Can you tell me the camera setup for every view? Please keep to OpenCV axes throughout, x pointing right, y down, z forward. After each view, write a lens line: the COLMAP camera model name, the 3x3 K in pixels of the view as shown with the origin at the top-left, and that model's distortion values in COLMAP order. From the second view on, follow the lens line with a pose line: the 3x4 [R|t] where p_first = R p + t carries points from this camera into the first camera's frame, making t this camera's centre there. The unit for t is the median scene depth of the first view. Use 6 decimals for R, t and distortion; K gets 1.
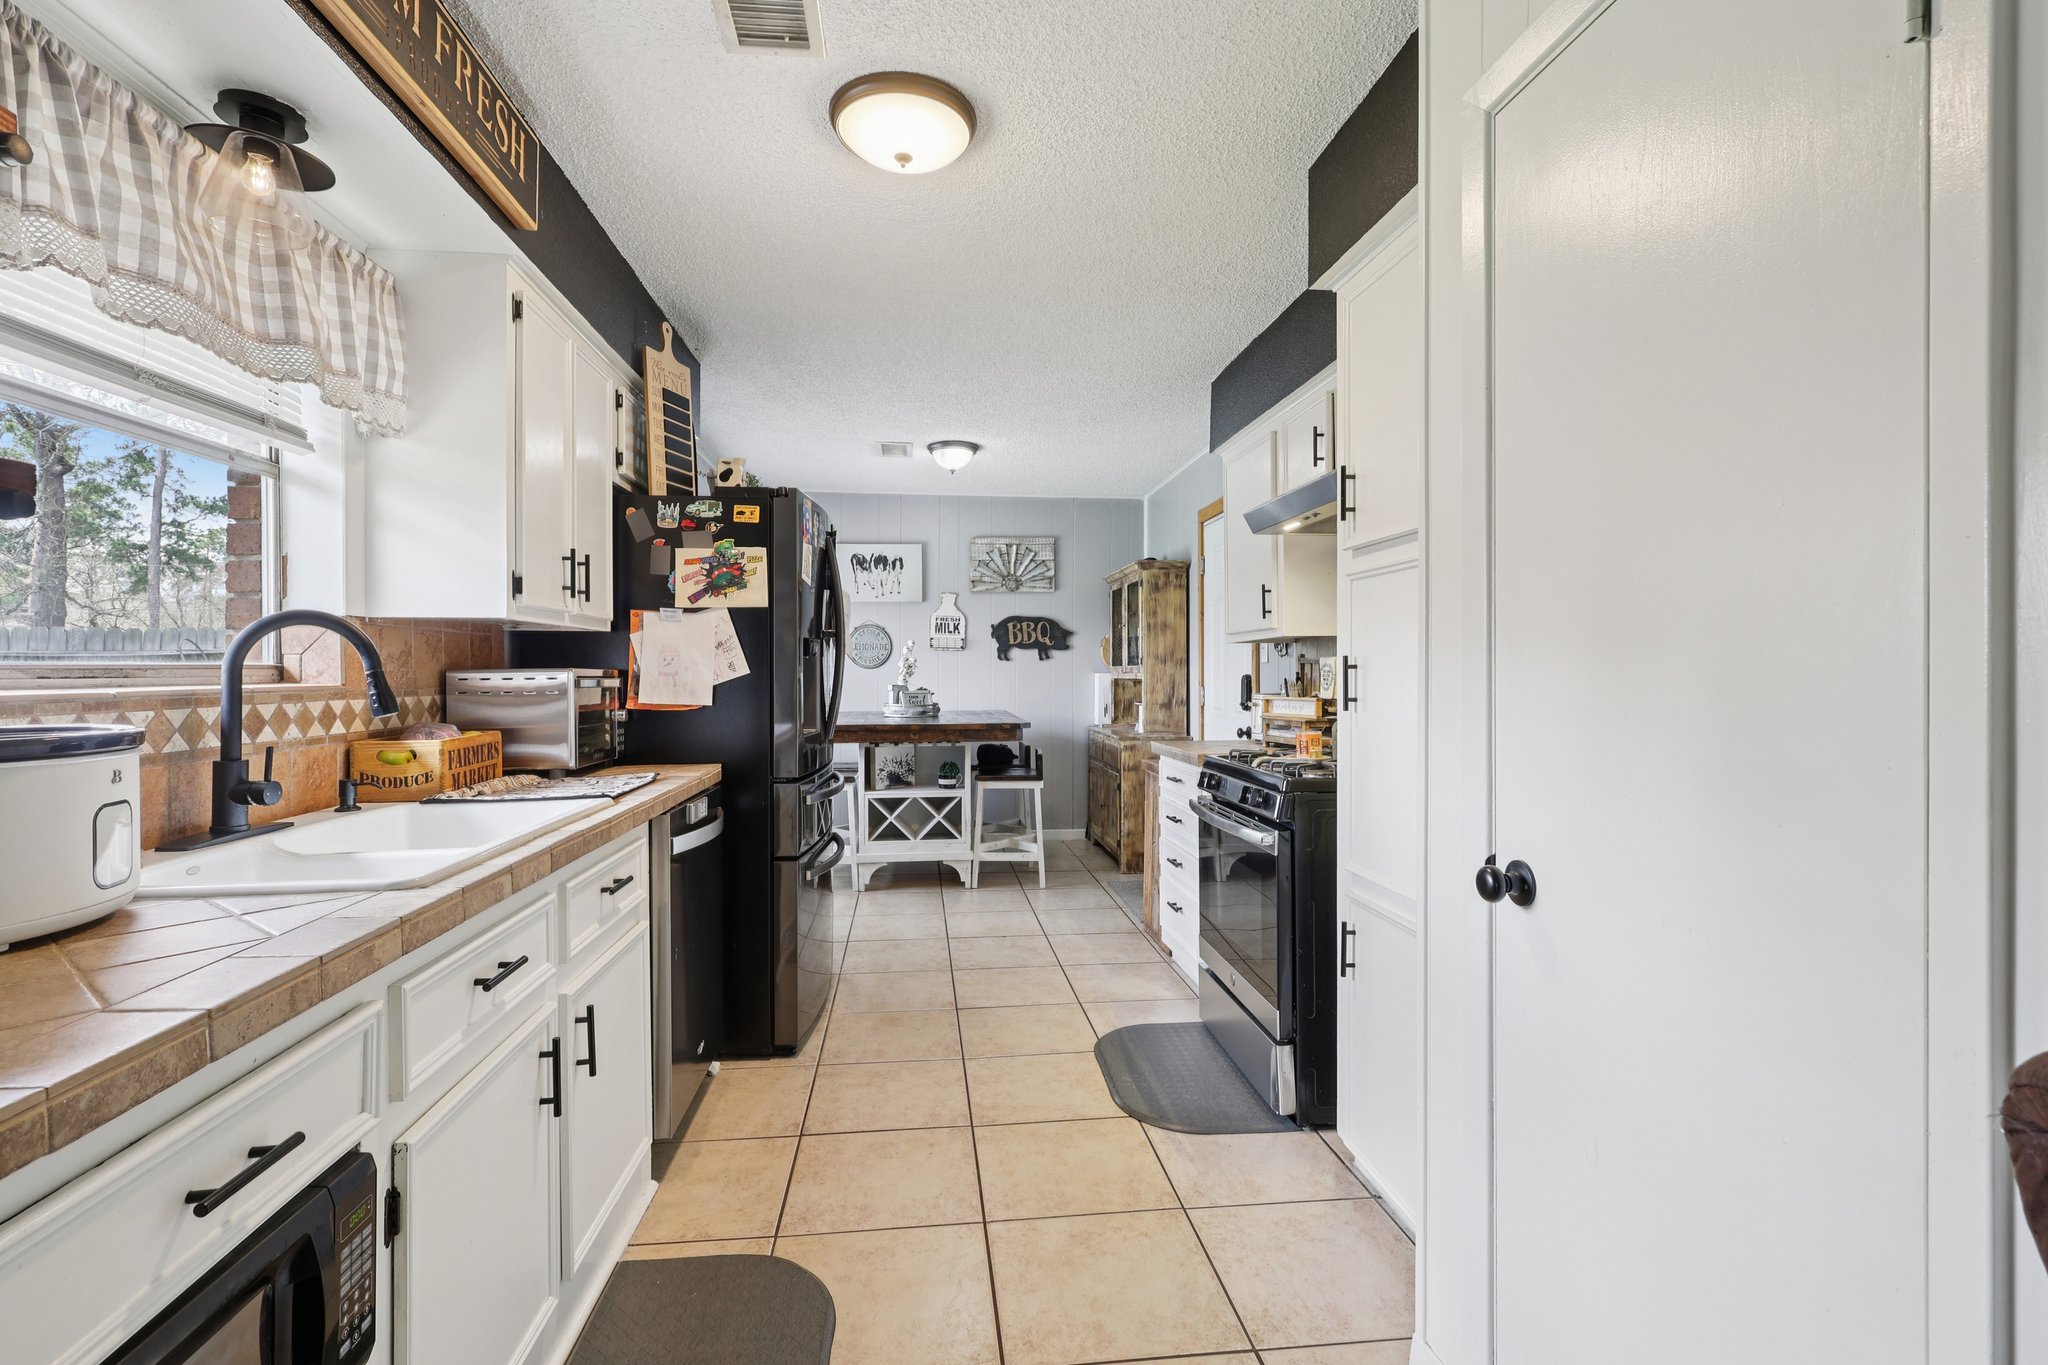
lens RADIAL K [[952.5, 0, 1022.6], [0, 952.5, 670.0], [0, 0, 1]] dist [-0.002840, 0.000237]
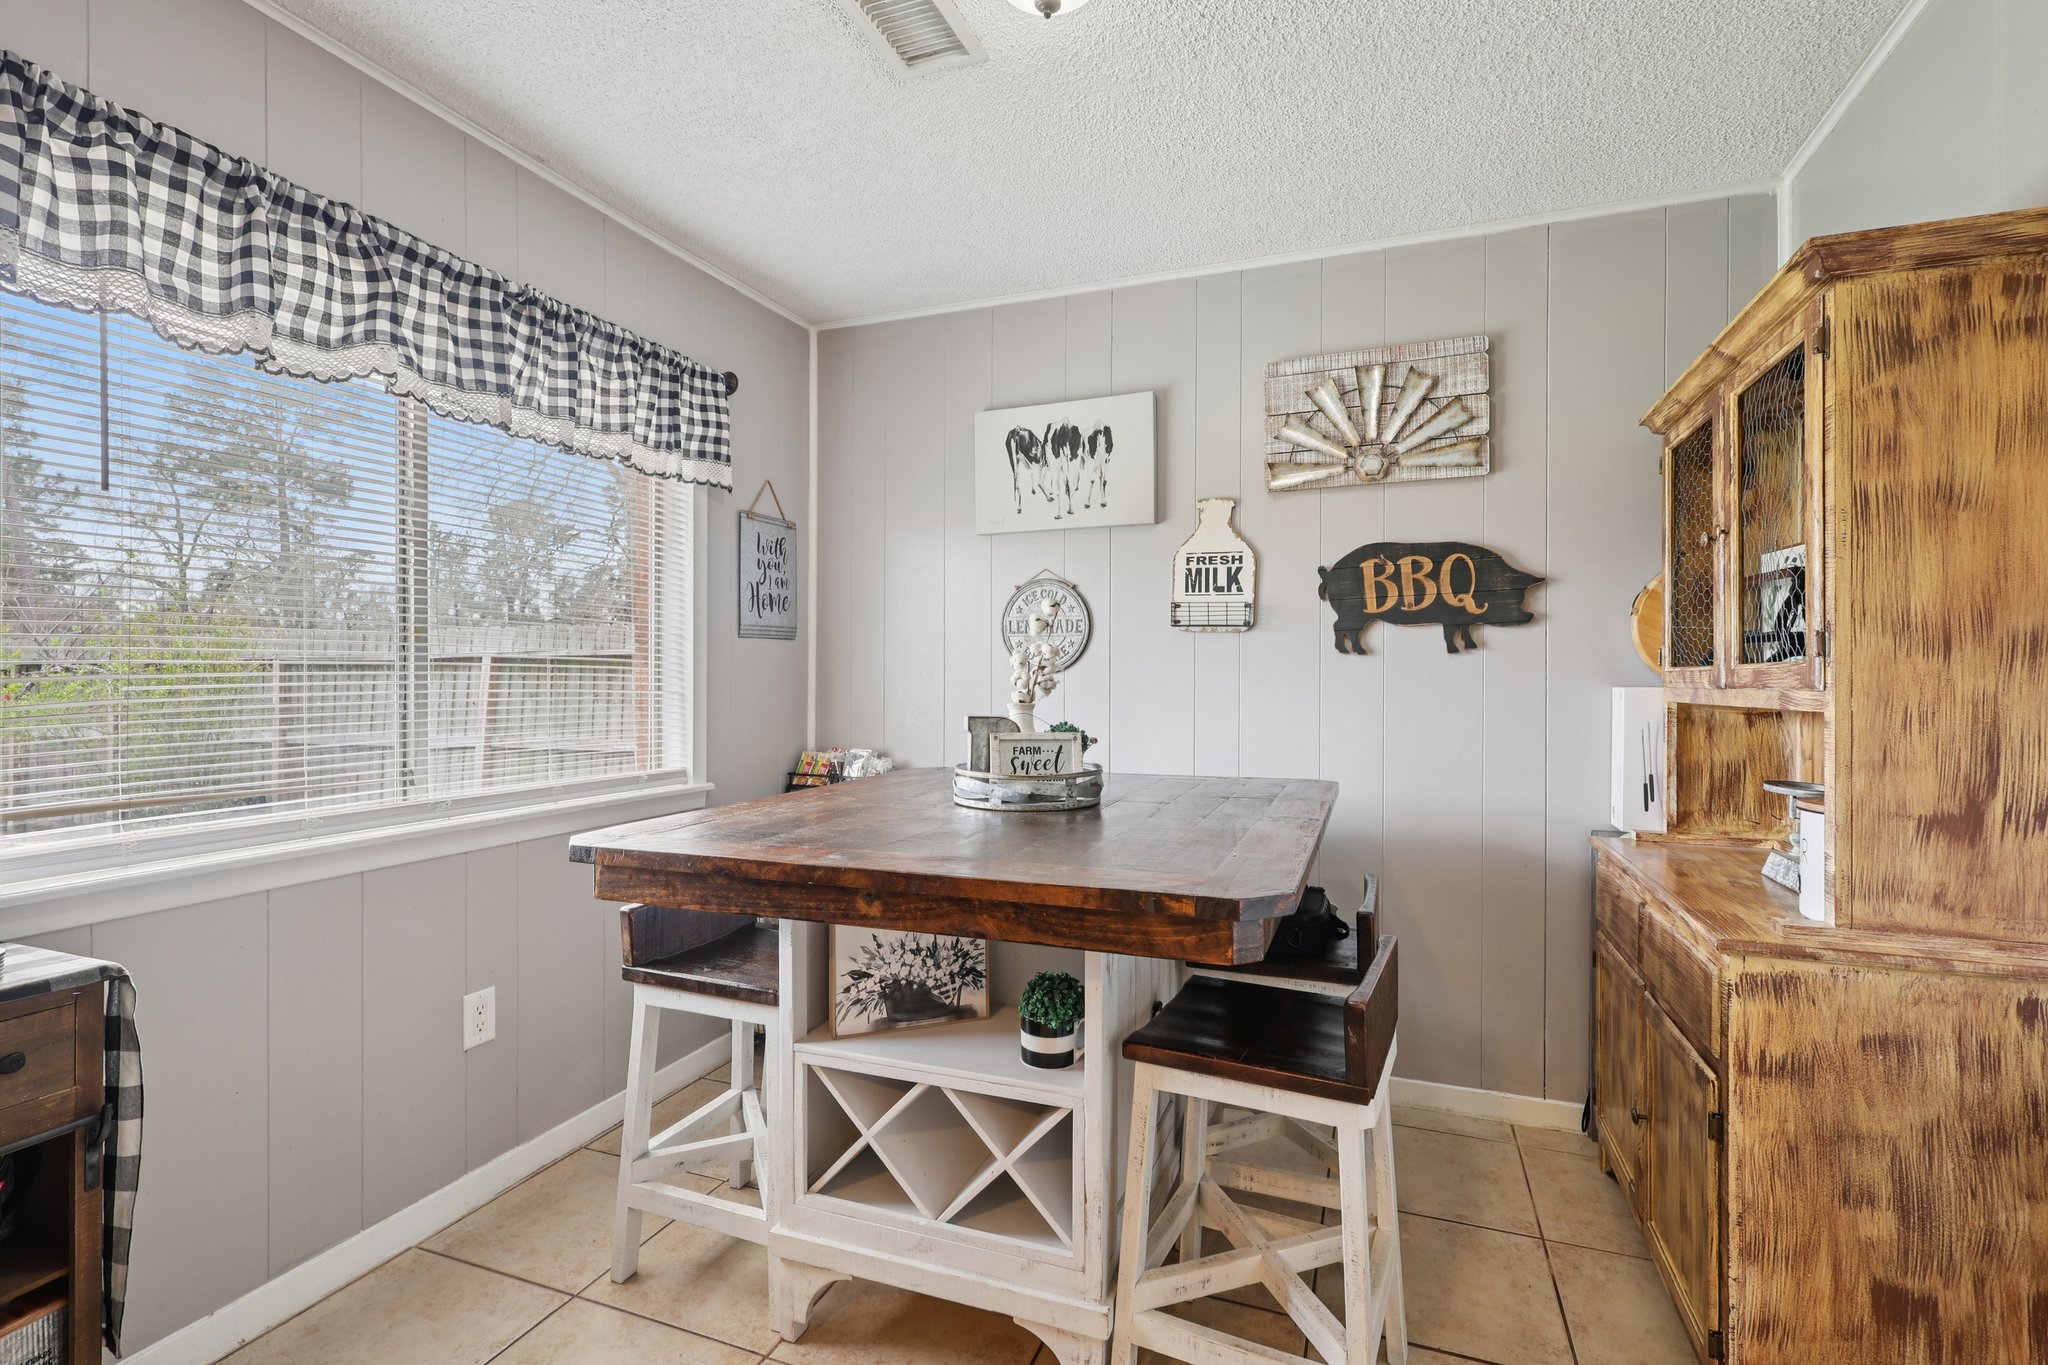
lens RADIAL K [[952.5, 0, 1022.6], [0, 952.5, 670.0], [0, 0, 1]] dist [-0.002840, 0.000237]
pose [[0.885404, 0.000240, -0.464822, 0.055889], [-0.003668, 0.999972, -0.006470, 0.000073], [0.464807, 0.007434, 0.885381, 0.708757]]
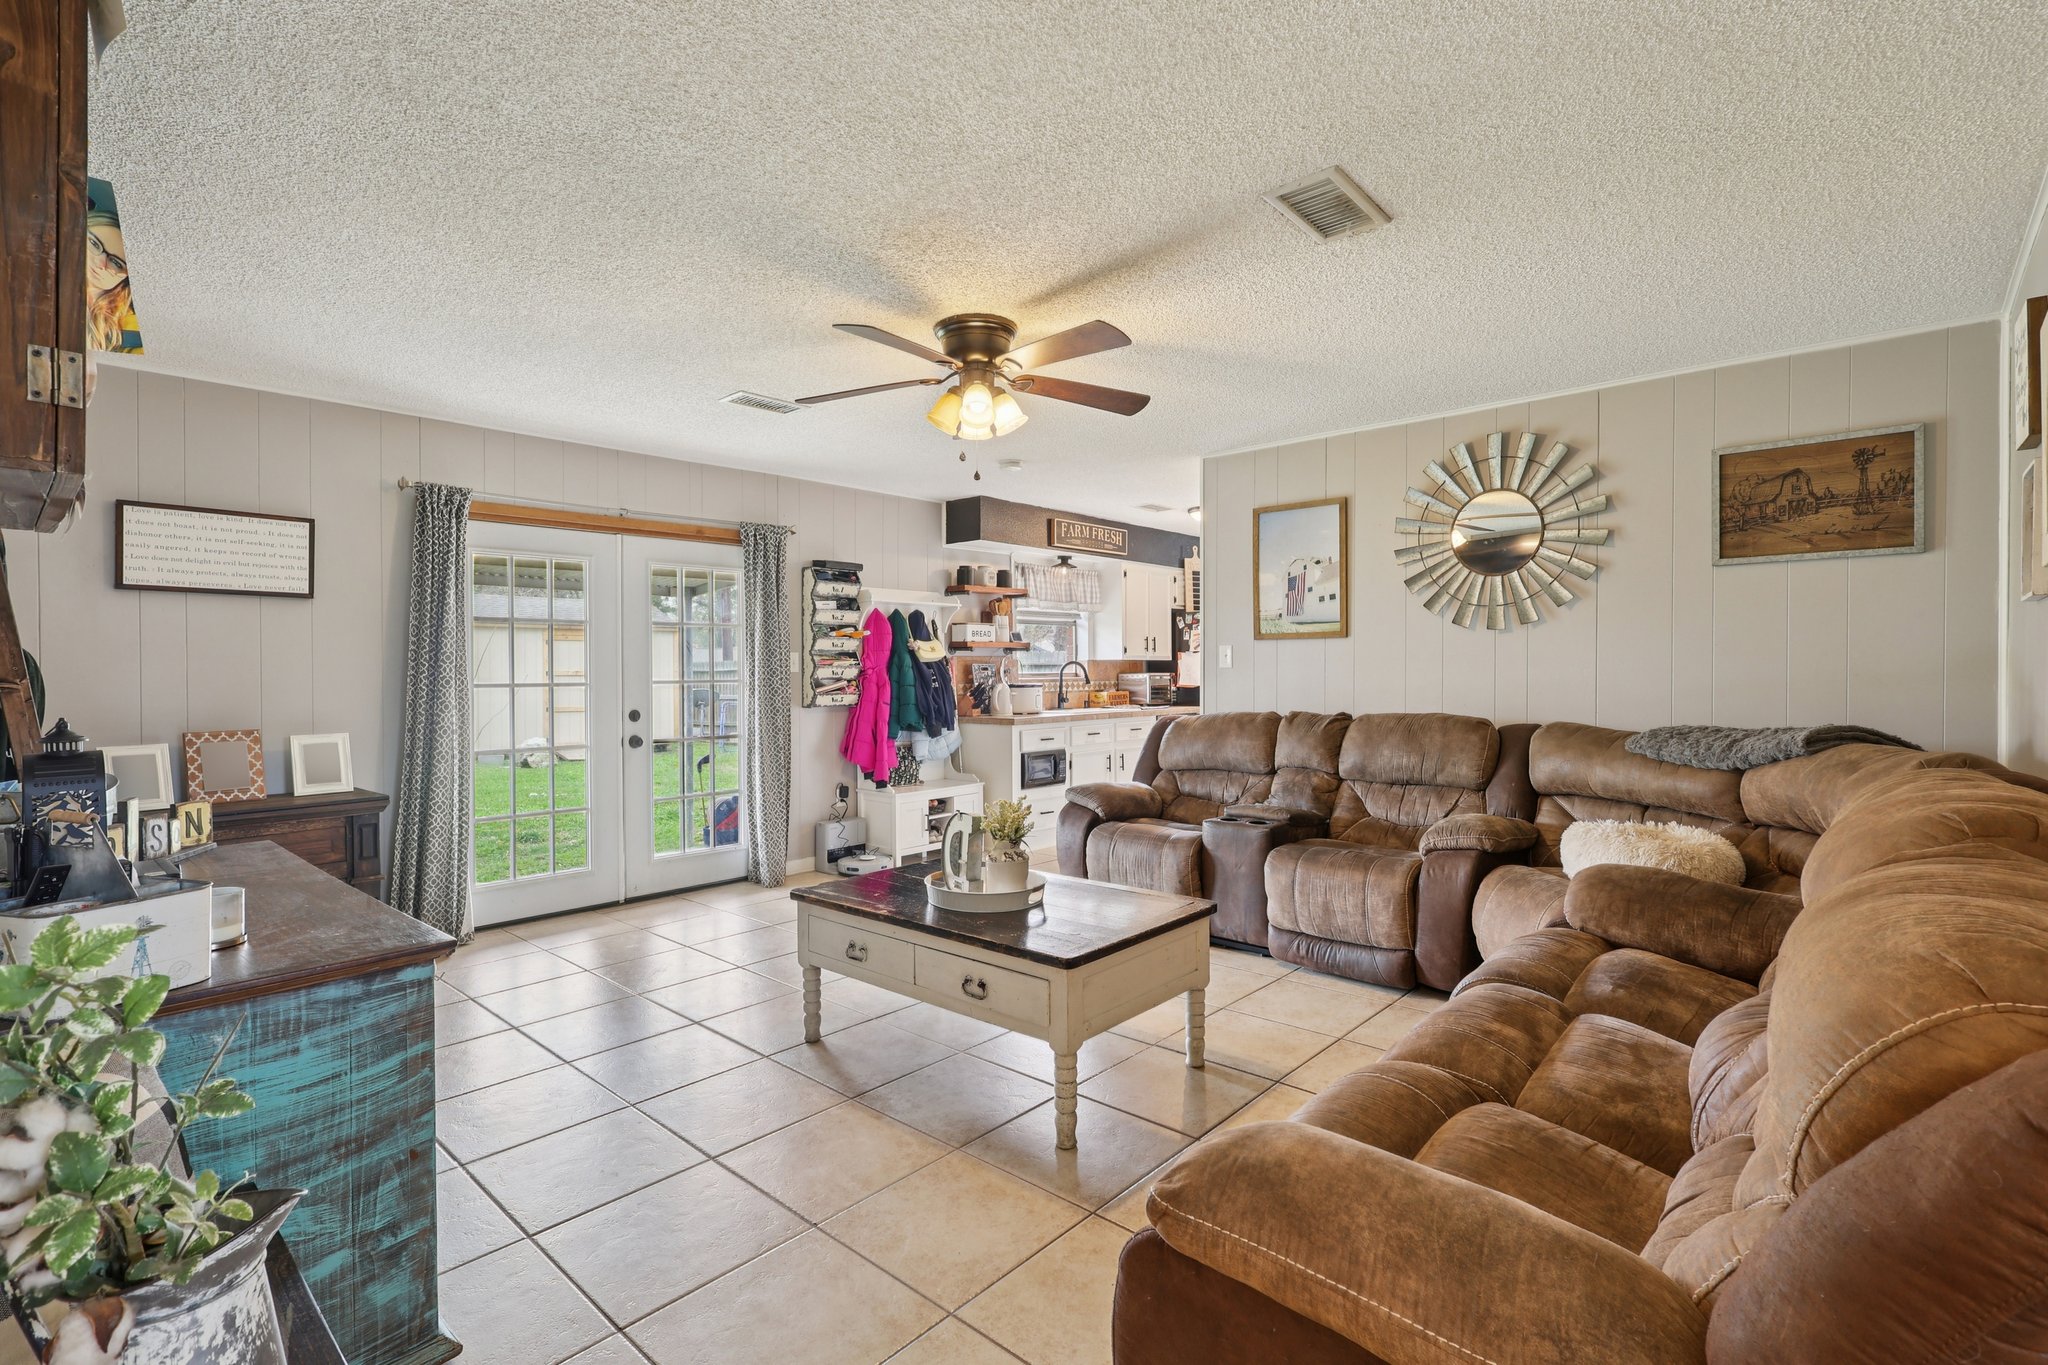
lens RADIAL K [[952.5, 0, 1022.6], [0, 952.5, 670.0], [0, 0, 1]] dist [-0.002840, 0.000237]
pose [[0.662900, -0.004158, -0.748696, 0.770178], [0.007822, 0.999968, 0.001372, -0.009015], [0.748667, -0.006766, 0.662912, -0.680425]]
